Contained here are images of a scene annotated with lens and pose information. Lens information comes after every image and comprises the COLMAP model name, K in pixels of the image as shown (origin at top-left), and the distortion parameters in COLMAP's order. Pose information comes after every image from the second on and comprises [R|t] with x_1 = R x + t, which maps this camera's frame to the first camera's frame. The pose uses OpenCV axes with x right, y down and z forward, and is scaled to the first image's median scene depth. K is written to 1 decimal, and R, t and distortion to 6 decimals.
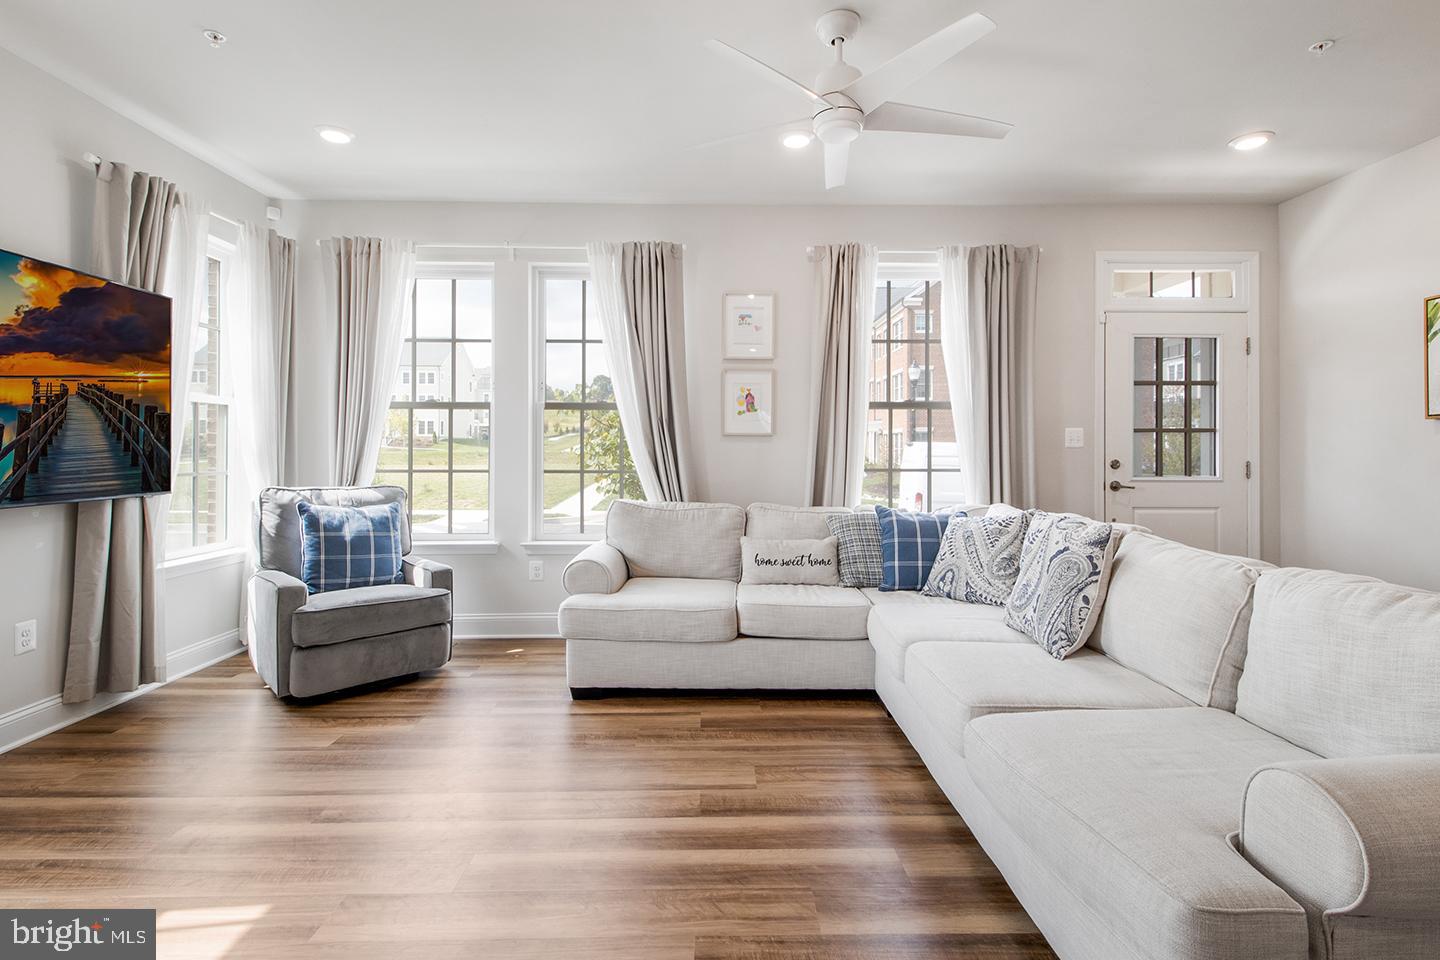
lens RADIAL K [[697.9, 0, 683.1], [0, 697.9, 439.6], [0, 0, 1]] dist [0.024414, -0.010369]
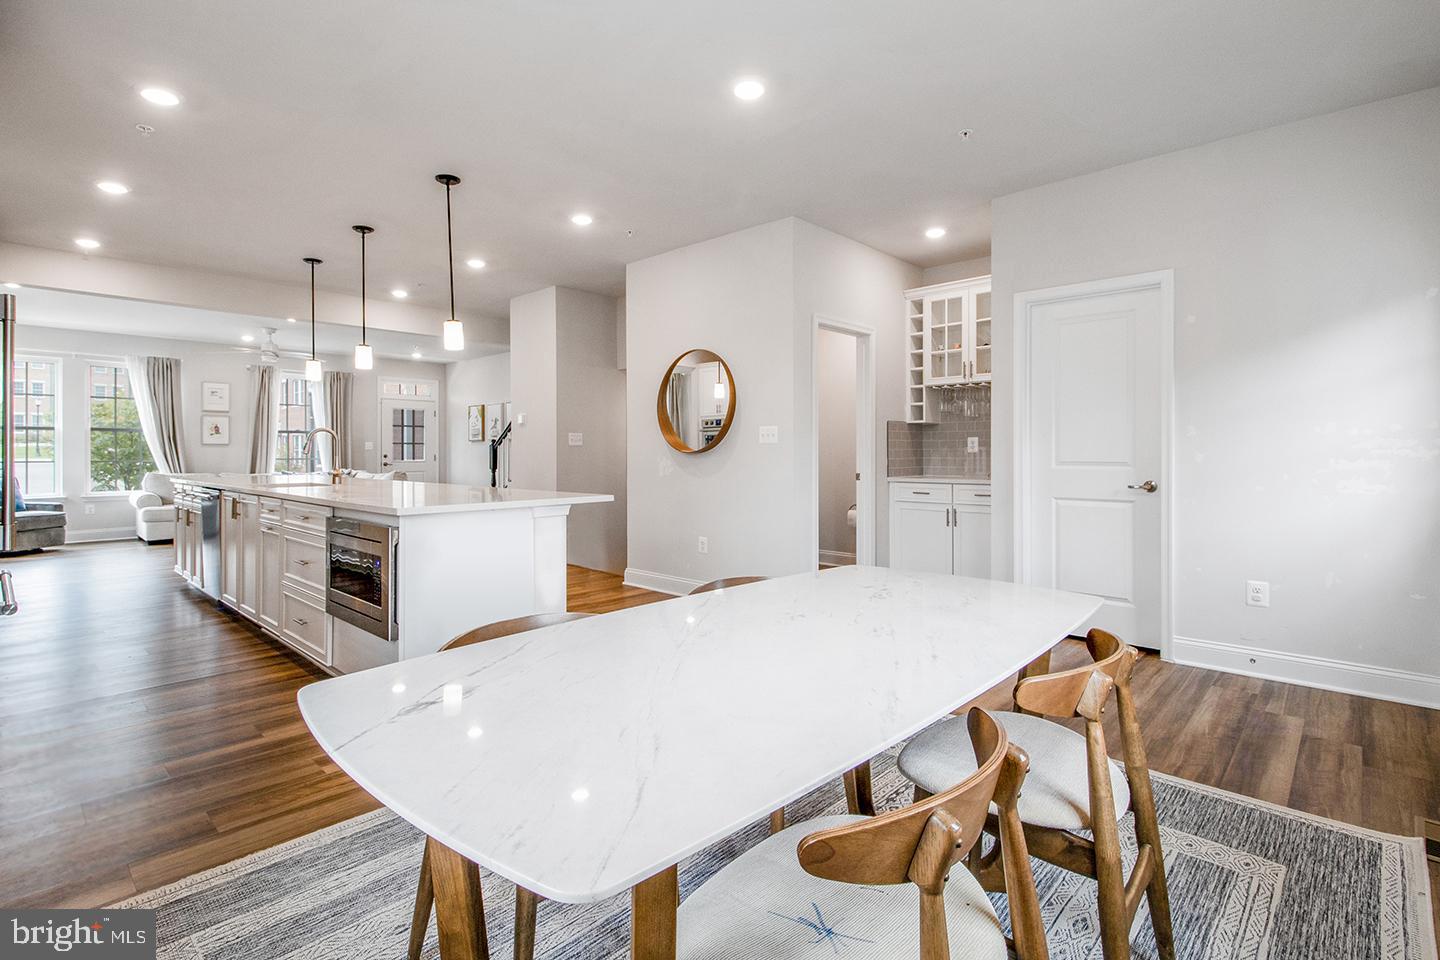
lens RADIAL K [[659.2, 0, 727.2], [0, 659.2, 454.0], [0, 0, 1]] dist [0.007407, -0.002705]
pose [[0.646535, -0.004701, 0.762870, -0.519173], [-0.006524, 0.999910, 0.011690, -0.012003], [-0.762856, -0.012535, 0.646447, -1.821725]]
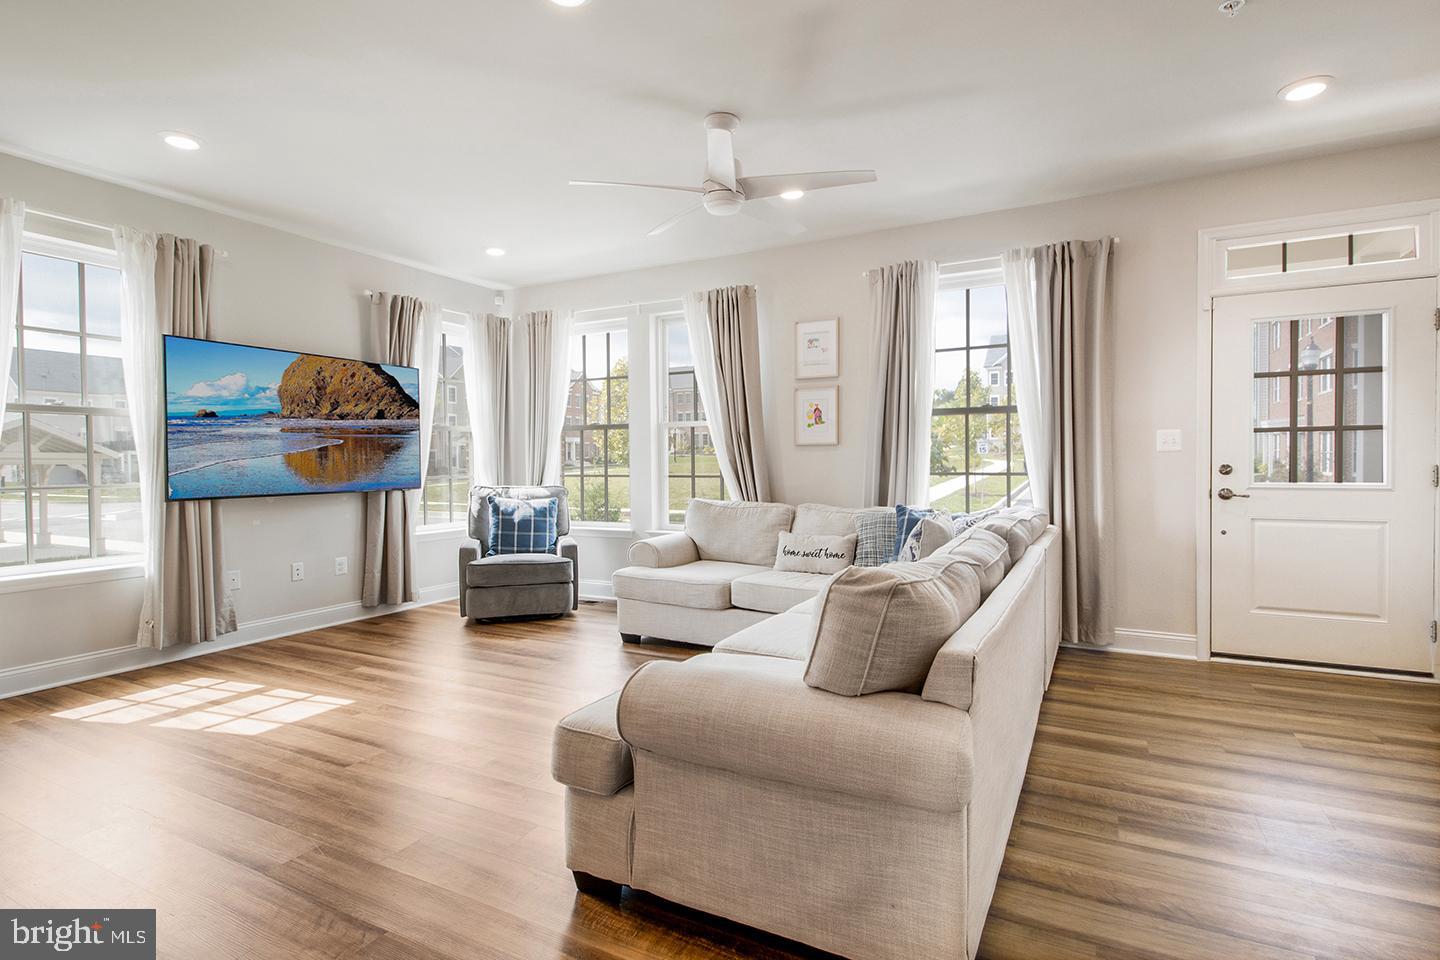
lens RADIAL K [[697.9, 0, 718.8], [0, 697.9, 462.3], [0, 0, 1]] dist [0.024414, -0.010369]
pose [[0.882846, -0.007919, -0.469597, 0.529562], [0.017663, 0.999710, 0.016347, 0.000807], [0.469331, -0.022727, 0.882730, -0.088496]]
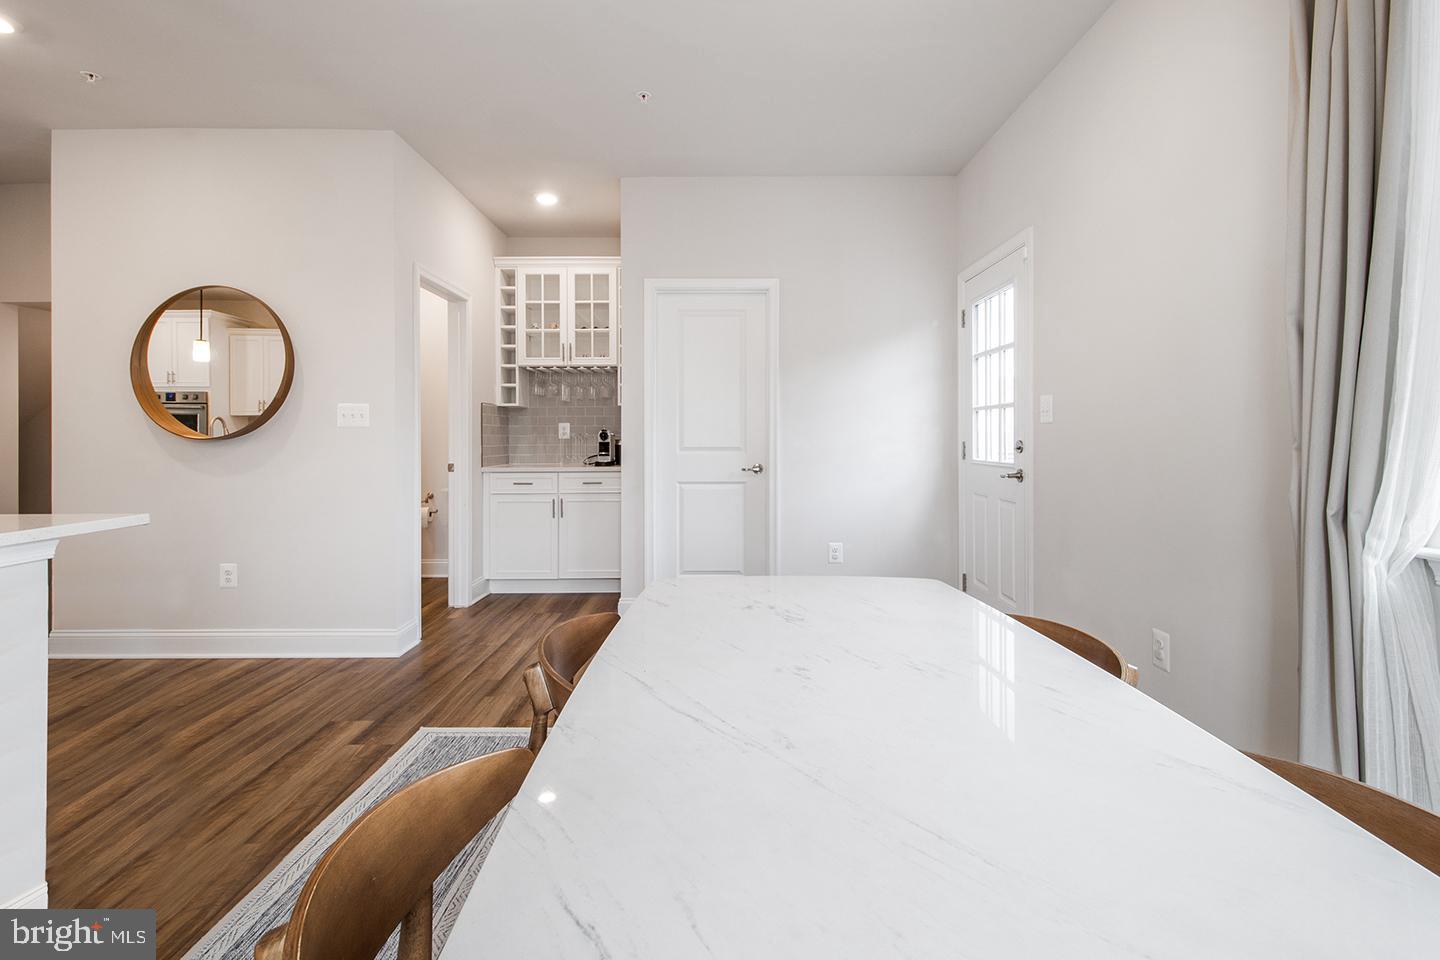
lens RADIAL K [[659.2, 0, 711.2], [0, 659.2, 444.4], [0, 0, 1]] dist [0.007407, -0.002705]
pose [[-0.033192, -0.011451, 0.999383, -0.471636], [-0.009702, 0.999891, 0.011135, -0.008970], [-0.999402, -0.009327, -0.033299, -1.582711]]
